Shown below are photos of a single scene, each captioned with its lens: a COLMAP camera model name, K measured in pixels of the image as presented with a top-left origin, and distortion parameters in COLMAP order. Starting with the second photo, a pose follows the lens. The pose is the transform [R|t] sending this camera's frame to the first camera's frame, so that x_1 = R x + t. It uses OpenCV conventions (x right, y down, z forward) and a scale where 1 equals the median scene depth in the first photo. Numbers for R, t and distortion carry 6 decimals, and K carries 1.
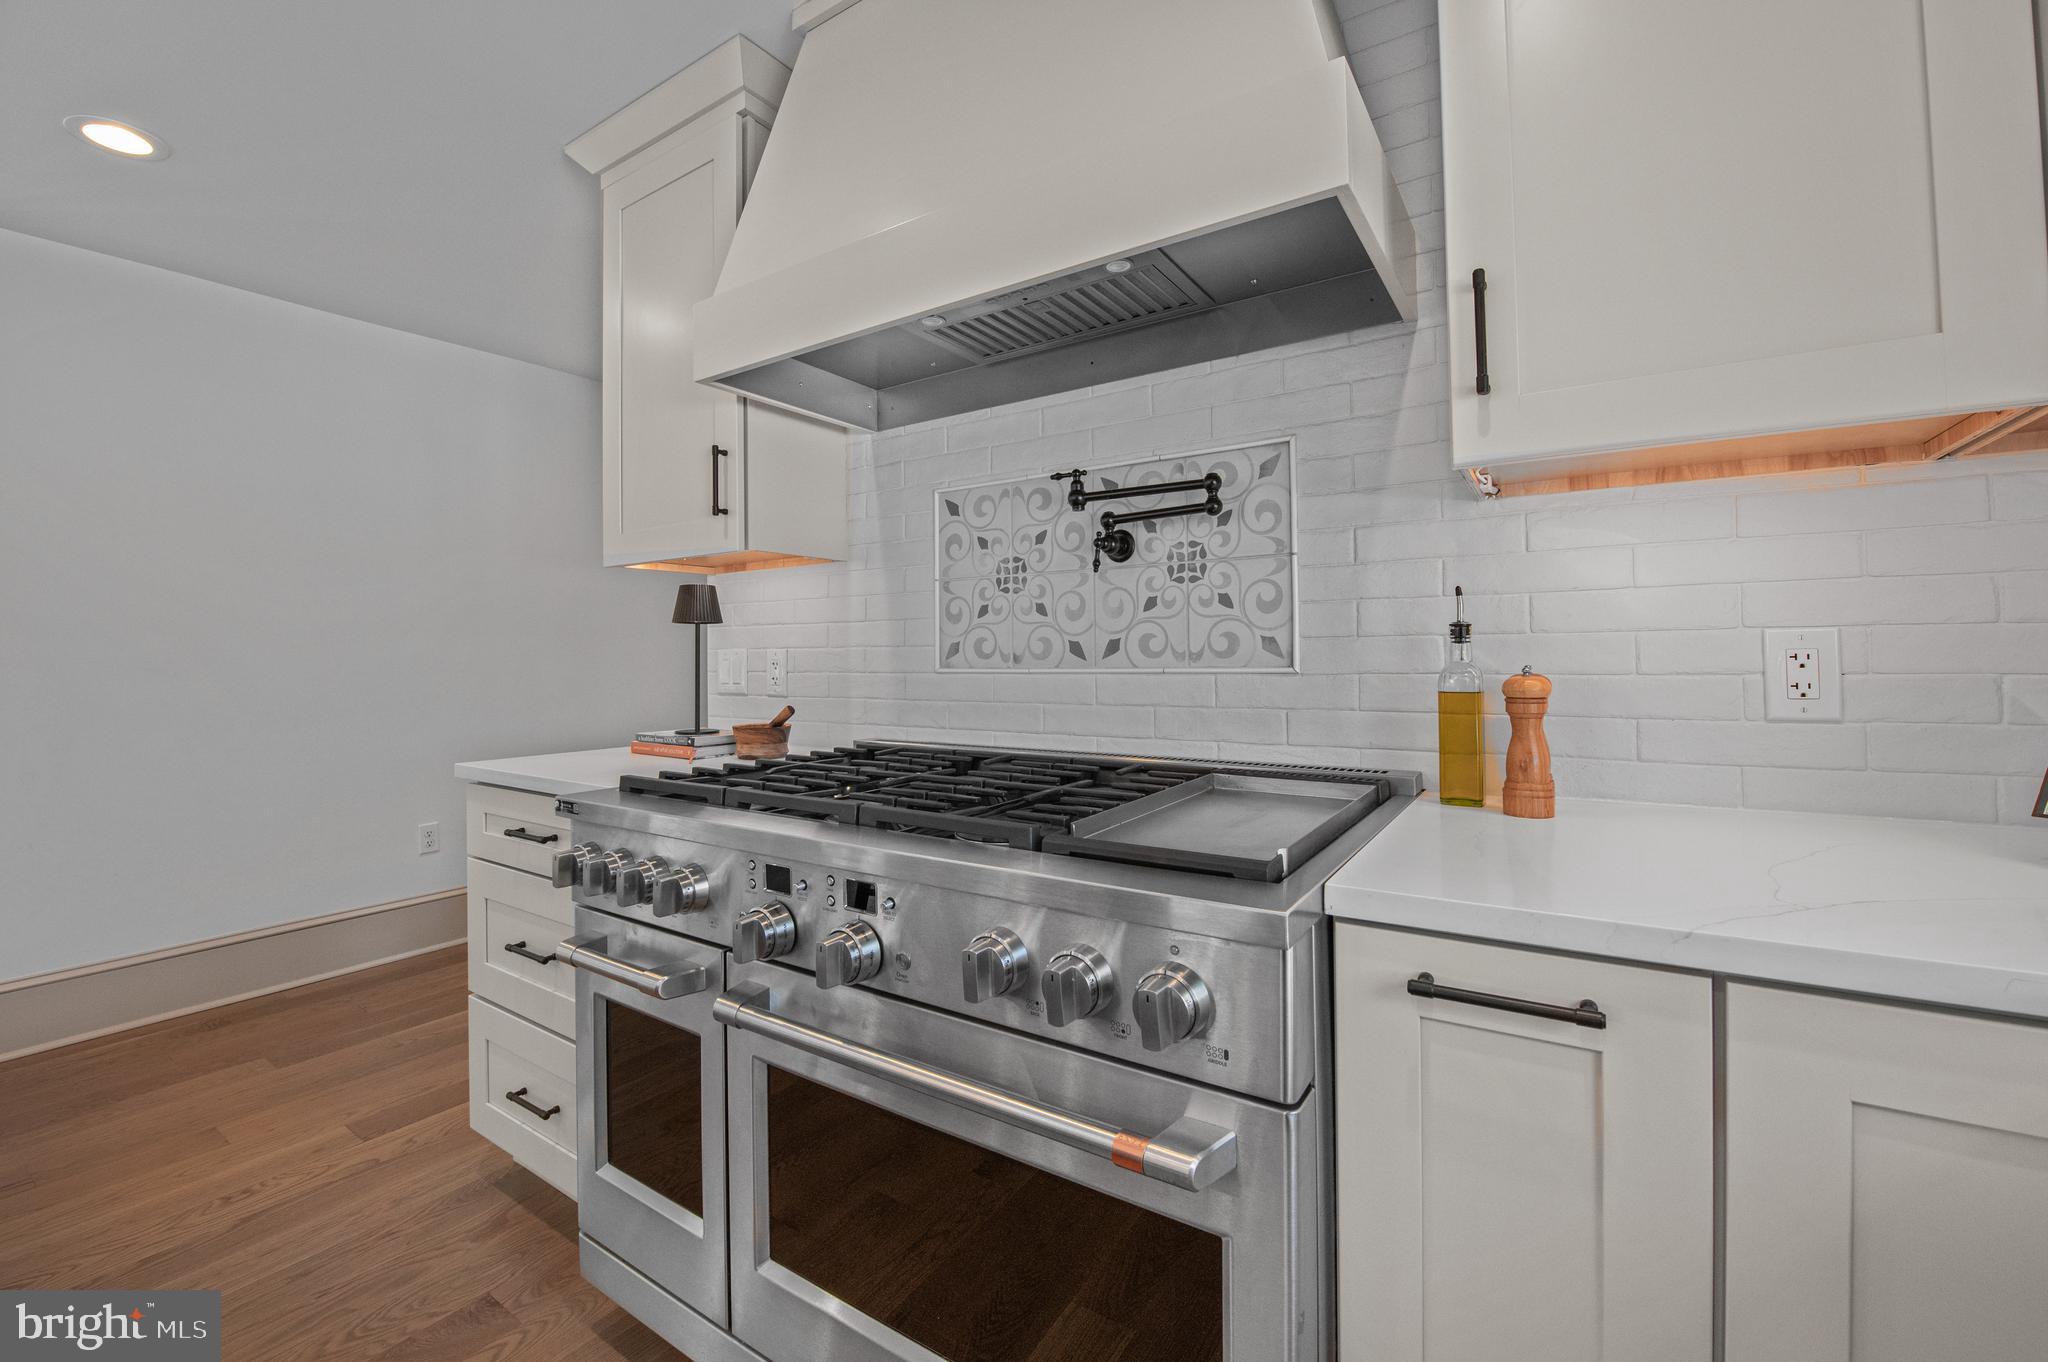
lens RADIAL K [[830.2, 0, 1043.3], [0, 830.2, 644.2], [0, 0, 1]] dist [-0.012068, -0.002943]
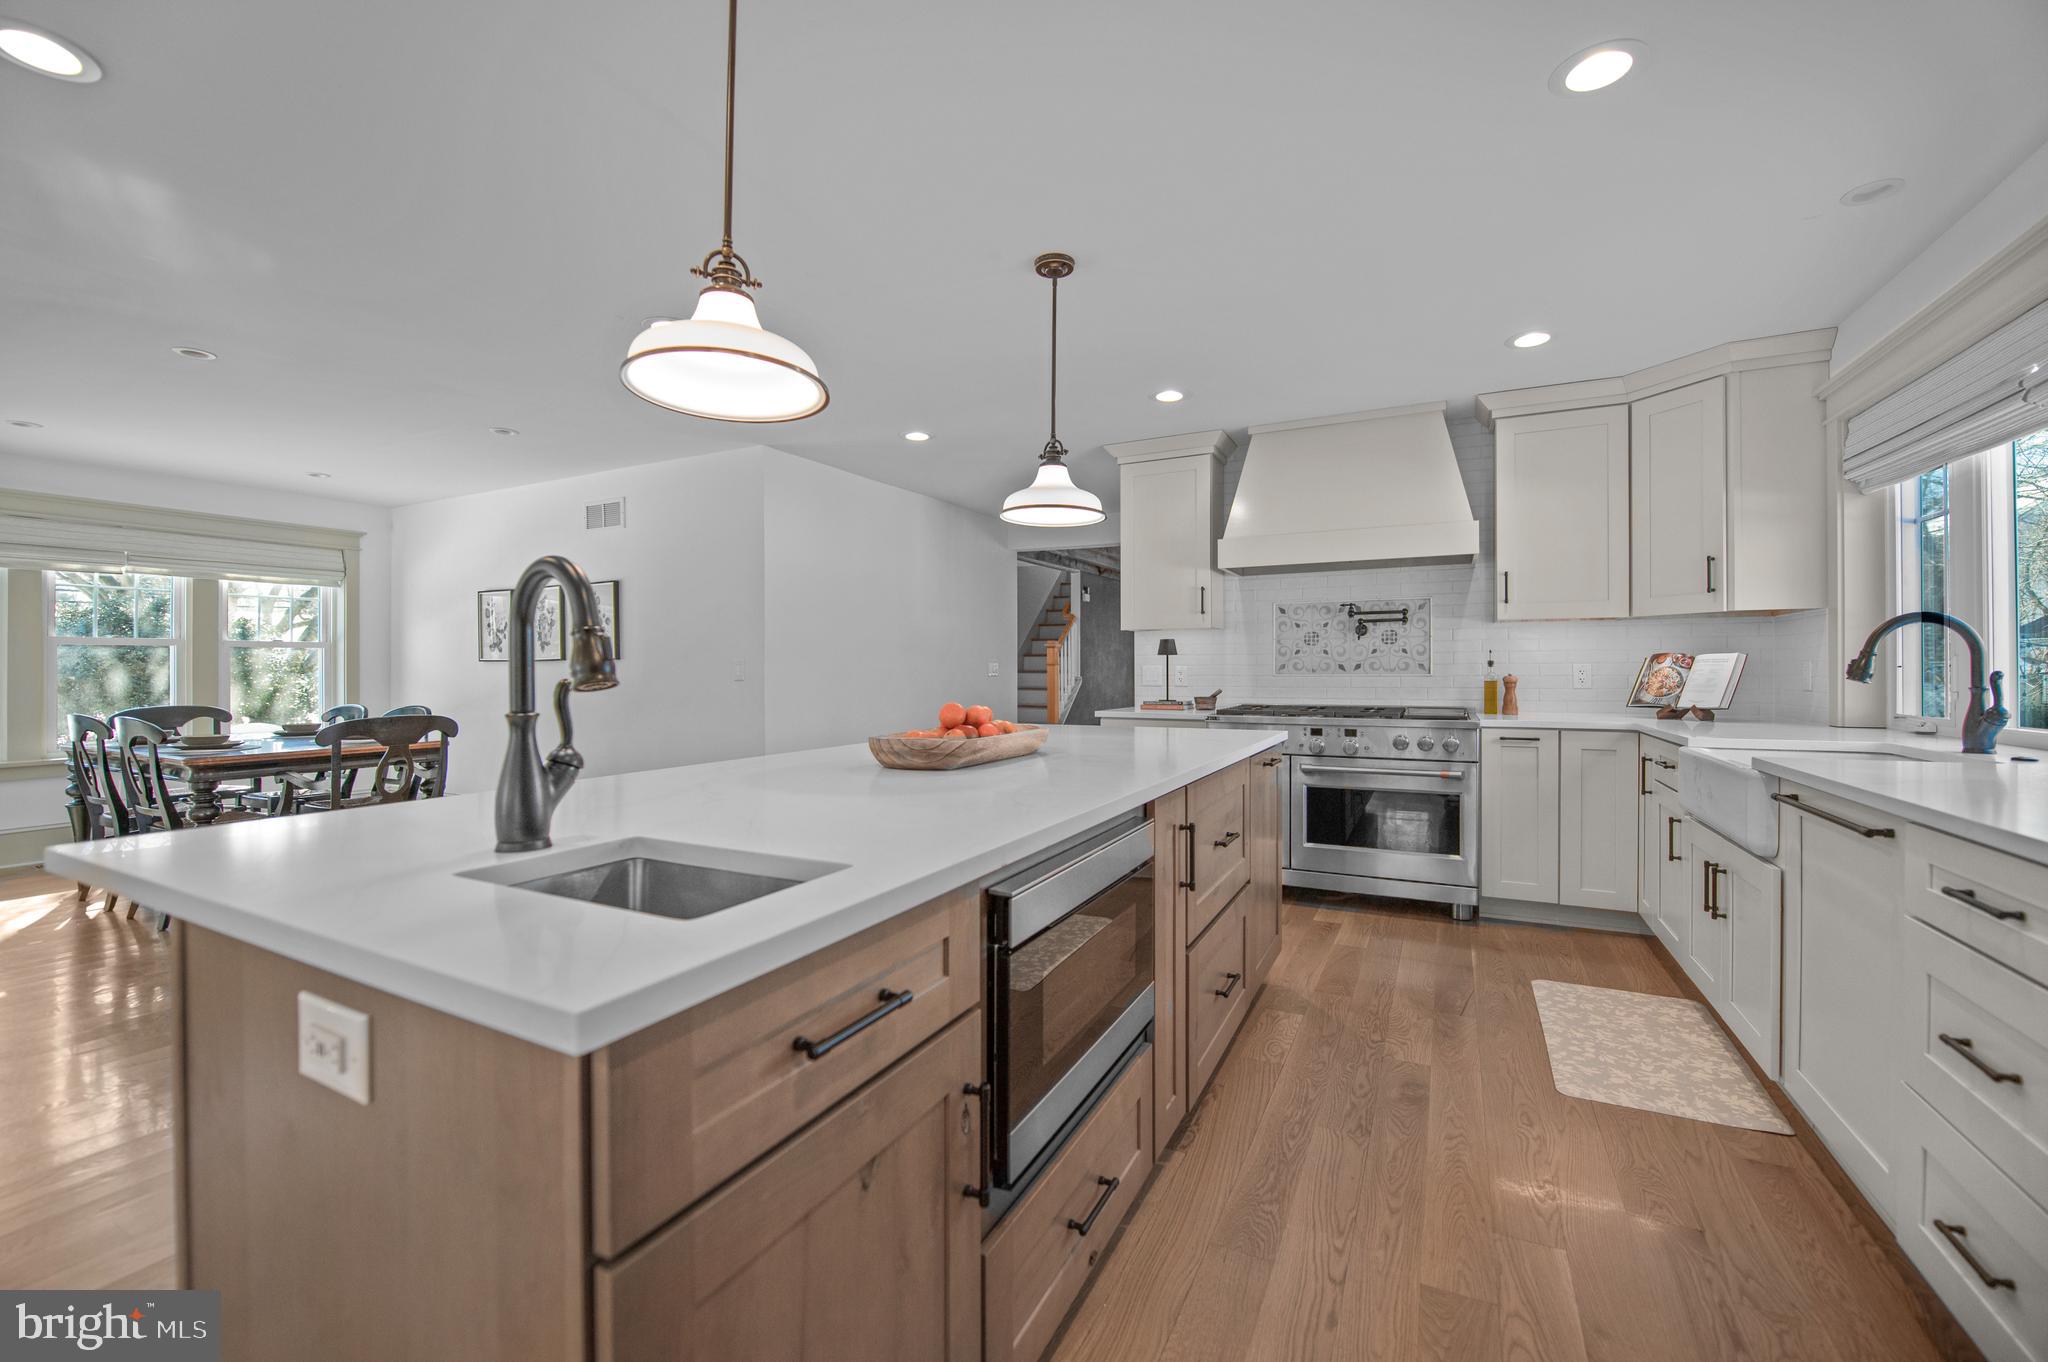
lens RADIAL K [[830.2, 0, 1026.1], [0, 830.2, 673.7], [0, 0, 1]] dist [-0.012068, -0.002943]
pose [[0.993983, 0.004268, 0.109453, -1.367778], [-0.006597, 0.999759, 0.020924, -0.024236], [-0.109337, -0.021520, 0.993772, -1.682794]]
